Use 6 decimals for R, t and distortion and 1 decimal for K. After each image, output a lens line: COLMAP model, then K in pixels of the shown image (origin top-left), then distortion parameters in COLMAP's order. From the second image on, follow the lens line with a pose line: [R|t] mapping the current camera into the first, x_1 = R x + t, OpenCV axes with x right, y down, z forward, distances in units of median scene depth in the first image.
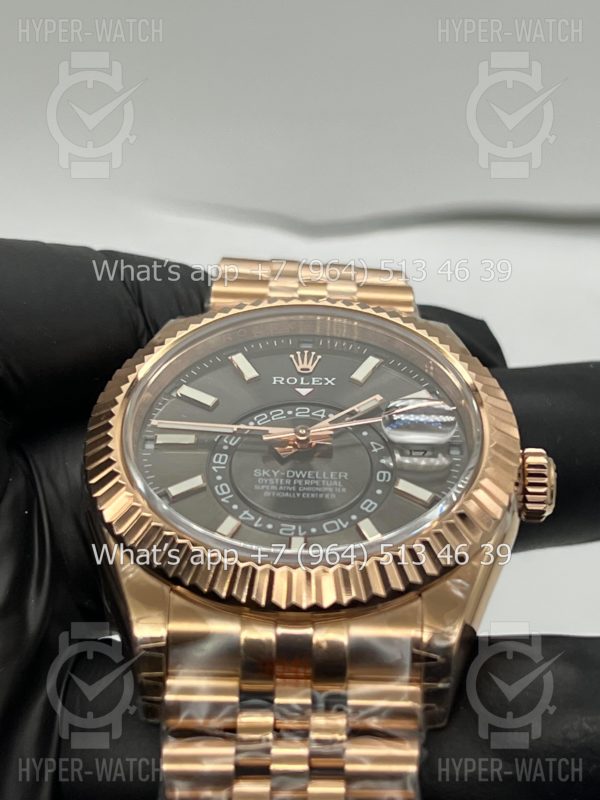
lens RADIAL K [[1828.1, 0, 300.0], [0, 1828.1, 400.0], [0, 0, 1]] dist [0.215952, -0.227048]
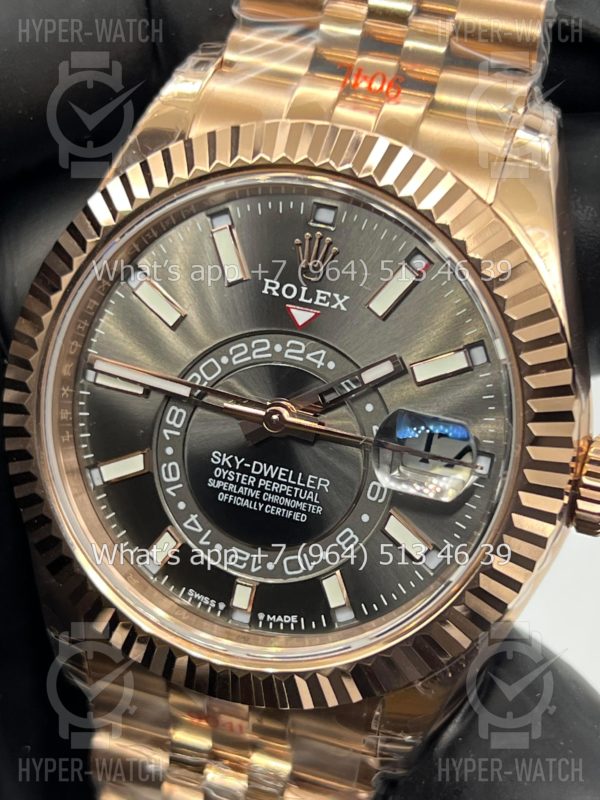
lens RADIAL K [[1828.1, 0, 300.0], [0, 1828.1, 400.0], [0, 0, 1]] dist [0.215952, -0.227048]
pose [[0.958714, 0.189775, -0.211783, 0.167530], [0.042371, 0.641101, 0.766286, -0.559283], [0.281196, -0.743623, 0.606591, 0.568281]]
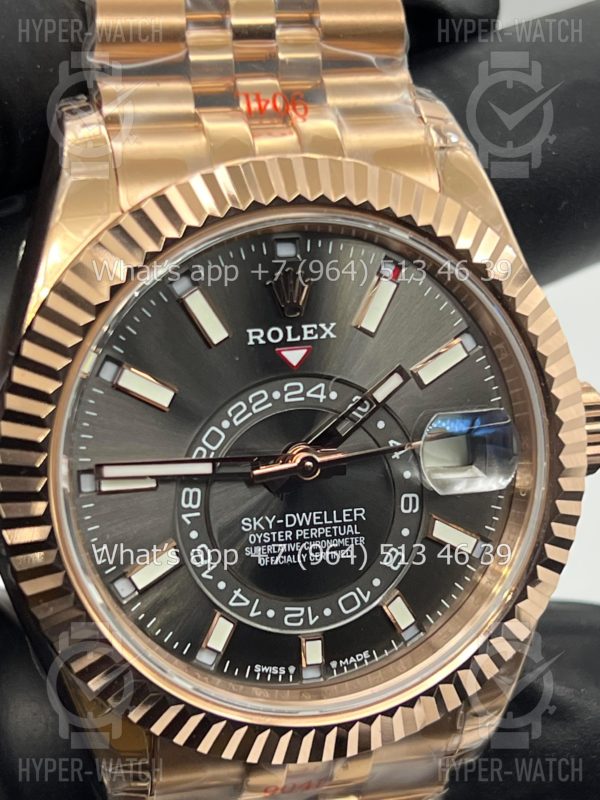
lens RADIAL K [[1828.1, 0, 300.0], [0, 1828.1, 400.0], [0, 0, 1]] dist [0.215952, -0.227048]
pose [[0.959458, -0.114349, 0.257612, -0.184389], [-0.131829, 0.625793, 0.768768, -0.552073], [-0.249120, -0.771562, 0.585348, 0.611715]]
